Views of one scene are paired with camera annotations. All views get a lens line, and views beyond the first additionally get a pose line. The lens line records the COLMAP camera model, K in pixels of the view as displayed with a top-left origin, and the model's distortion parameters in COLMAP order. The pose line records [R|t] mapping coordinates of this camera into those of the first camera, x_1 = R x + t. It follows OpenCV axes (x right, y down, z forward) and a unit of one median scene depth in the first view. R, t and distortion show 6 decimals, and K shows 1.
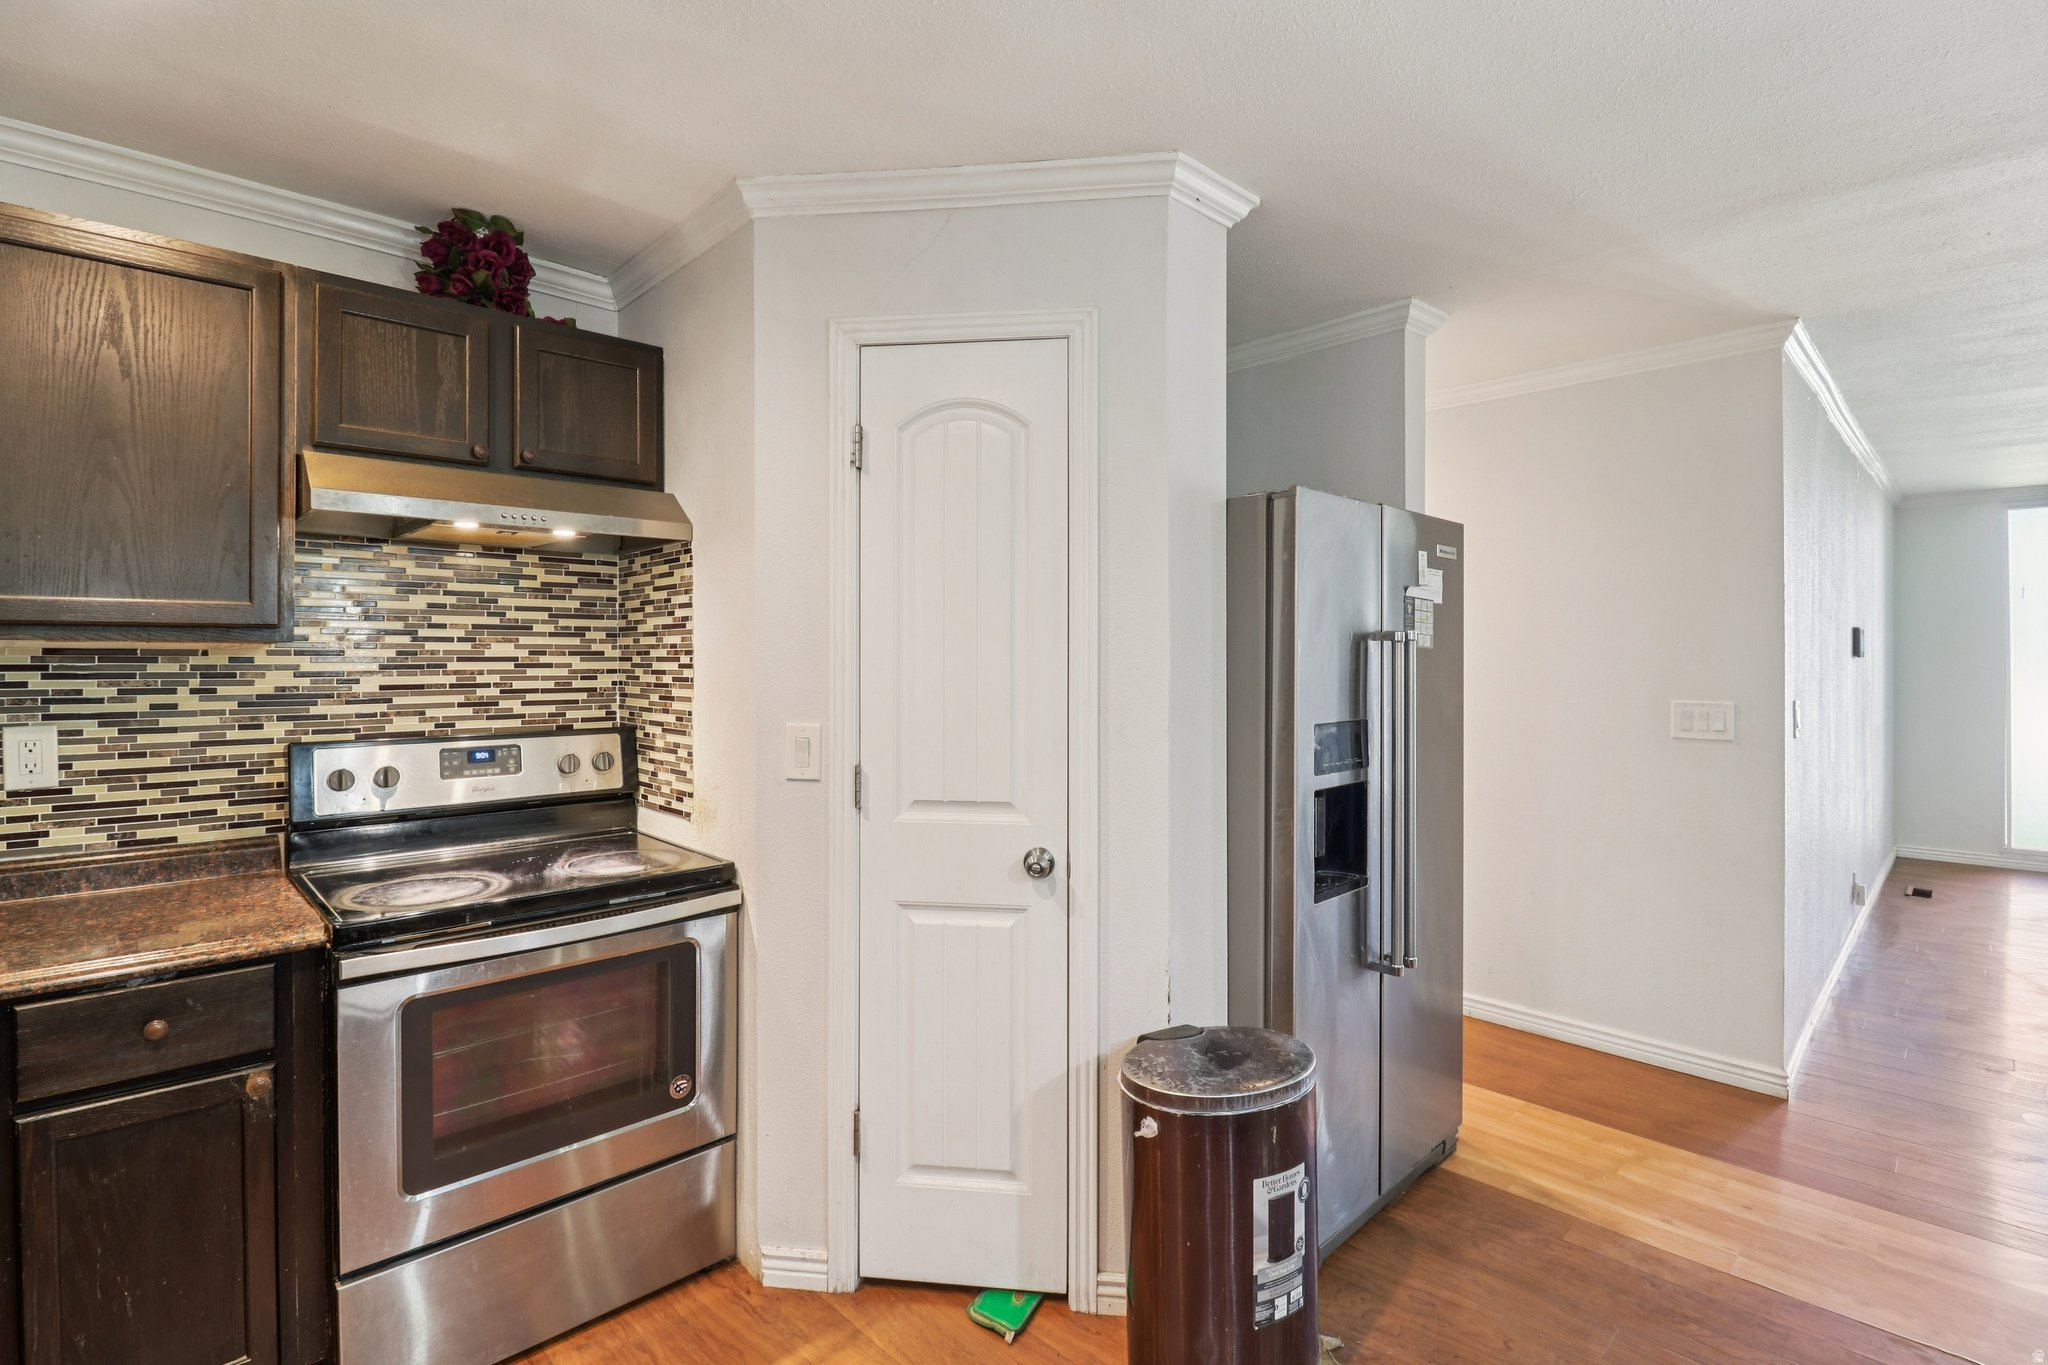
lens RADIAL K [[955.6, 0, 1016.5], [0, 955.6, 656.9], [0, 0, 1]] dist [0.000117, -0.014076]
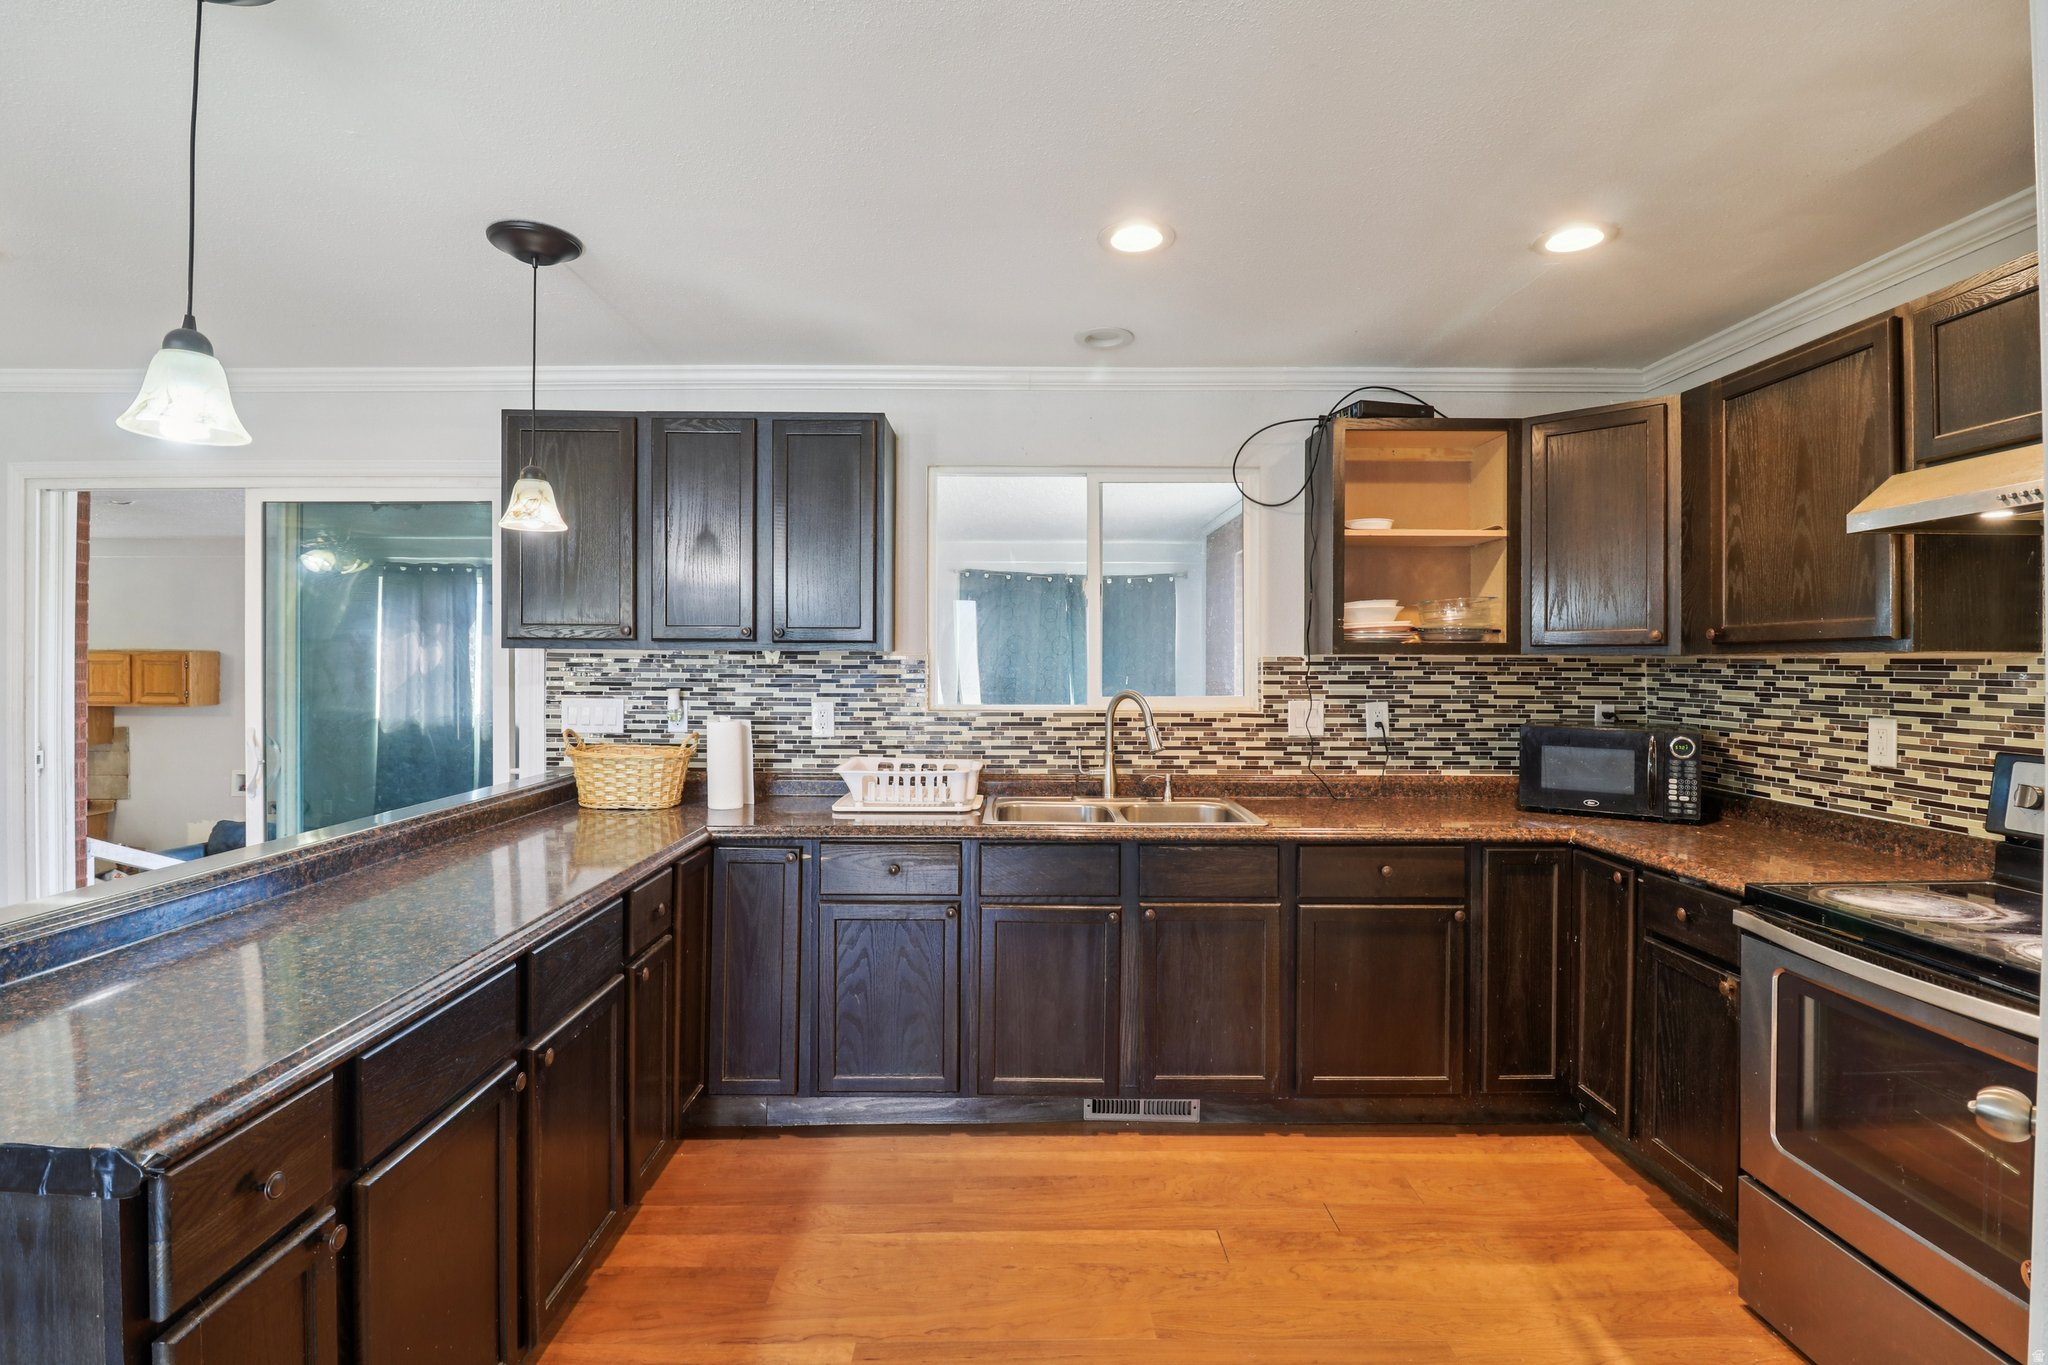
lens RADIAL K [[956.5, 0, 1016.7], [0, 956.5, 661.4], [0, 0, 1]] dist [0.001531, -0.014661]
pose [[-0.688105, -0.004377, -0.725598, 0.654198], [-0.003946, 0.999990, -0.002289, 0.001809], [0.725601, 0.001288, -0.688115, 0.917784]]
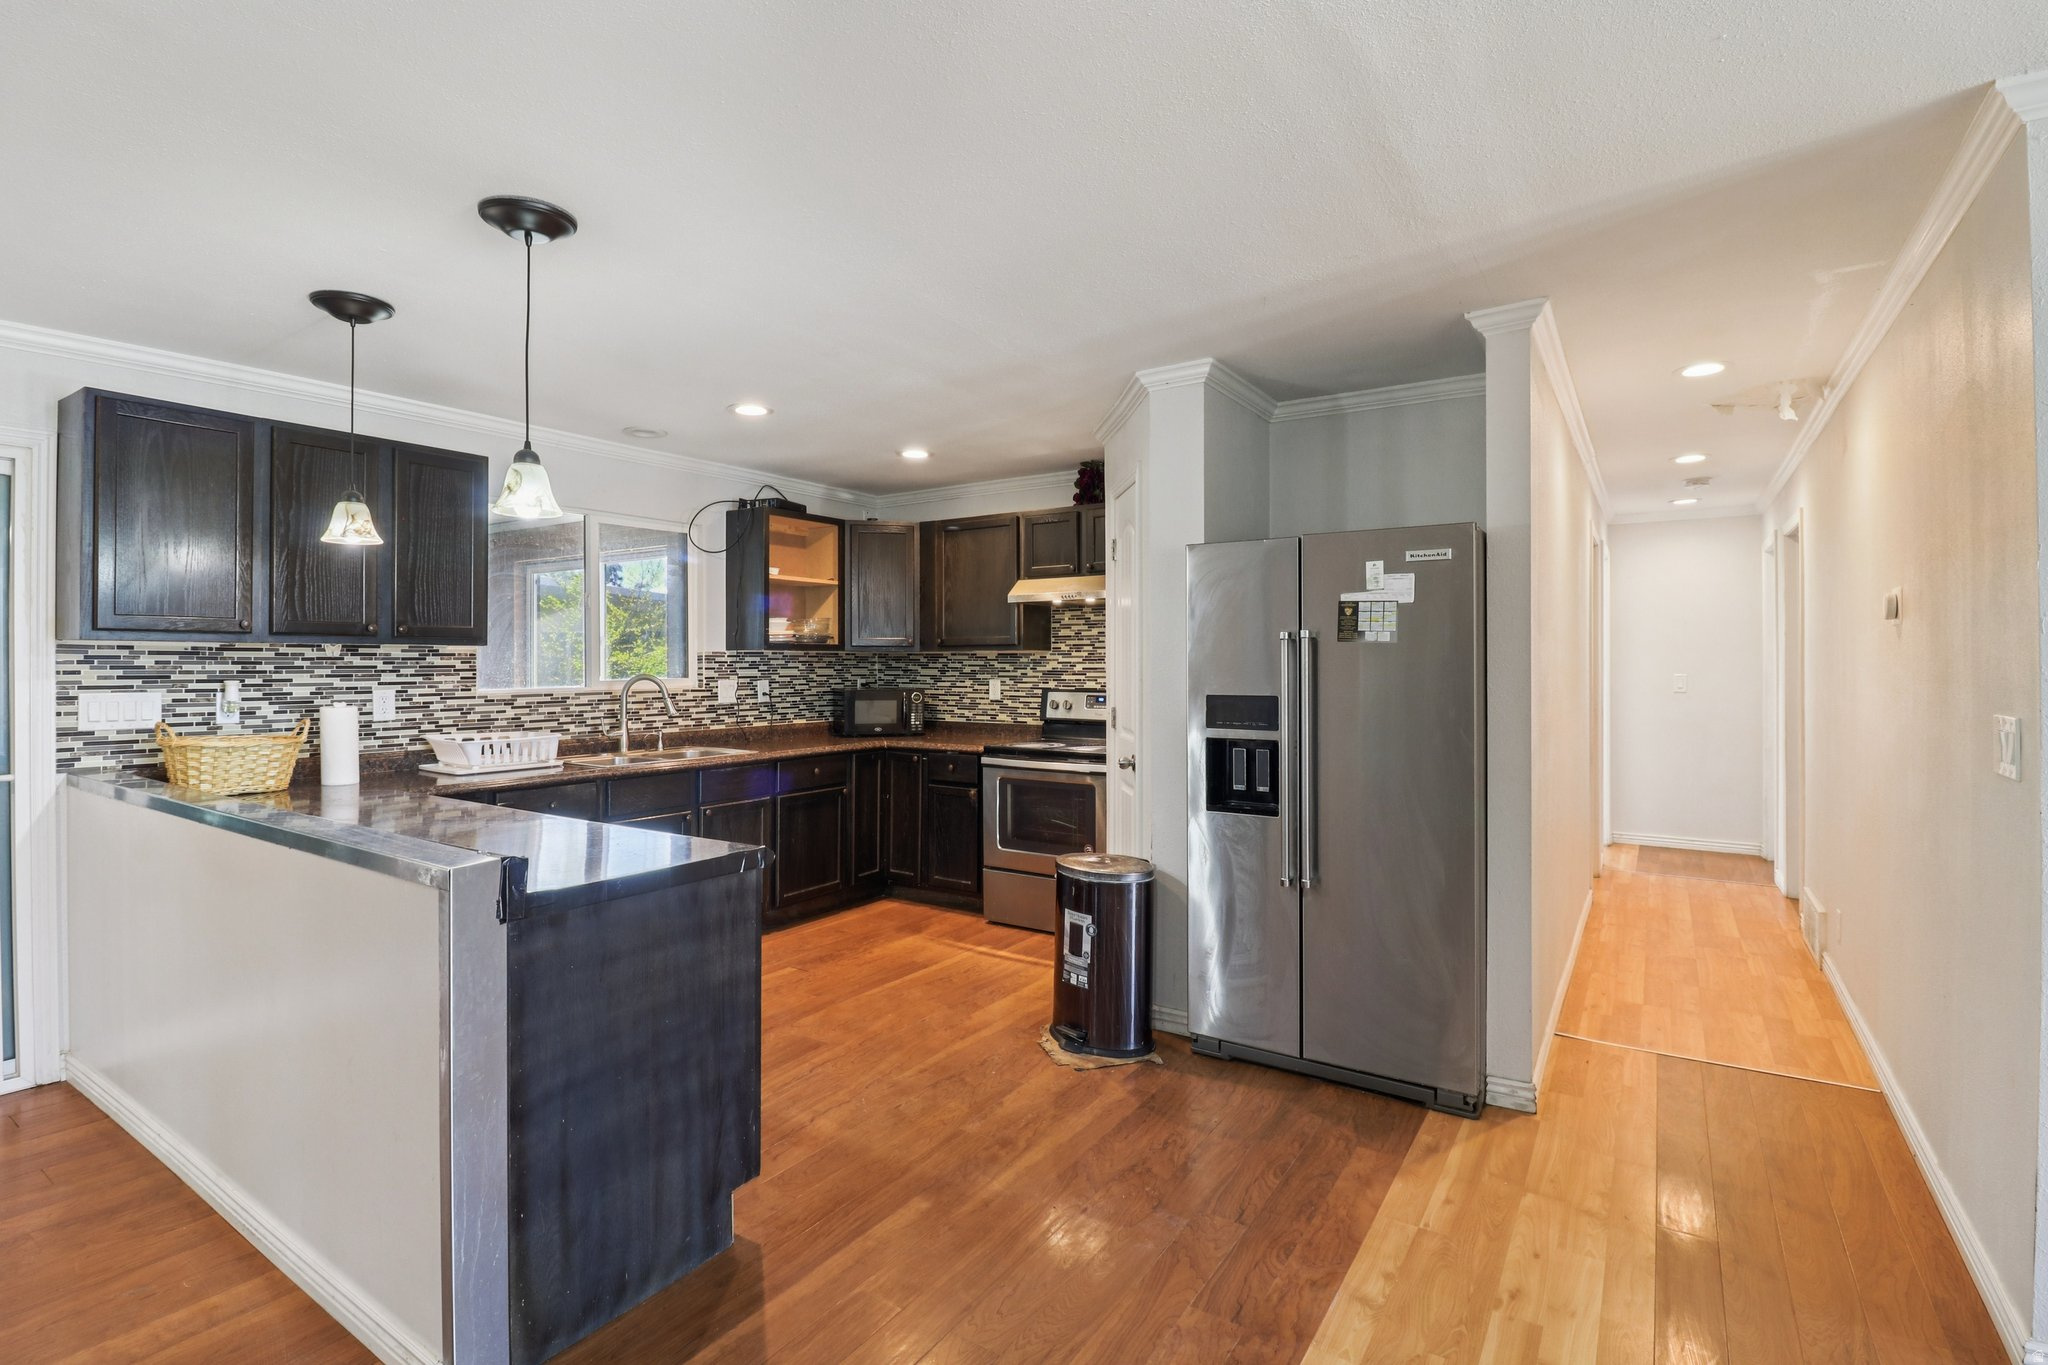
lens RADIAL K [[959.0, 0, 1017.3], [0, 959.0, 664.2], [0, 0, 1]] dist [0.002113, -0.014996]
pose [[0.213745, 0.002022, -0.976887, 1.762213], [0.001628, 0.999996, 0.002426, 0.016287], [0.976888, -0.002109, 0.213741, 0.364803]]
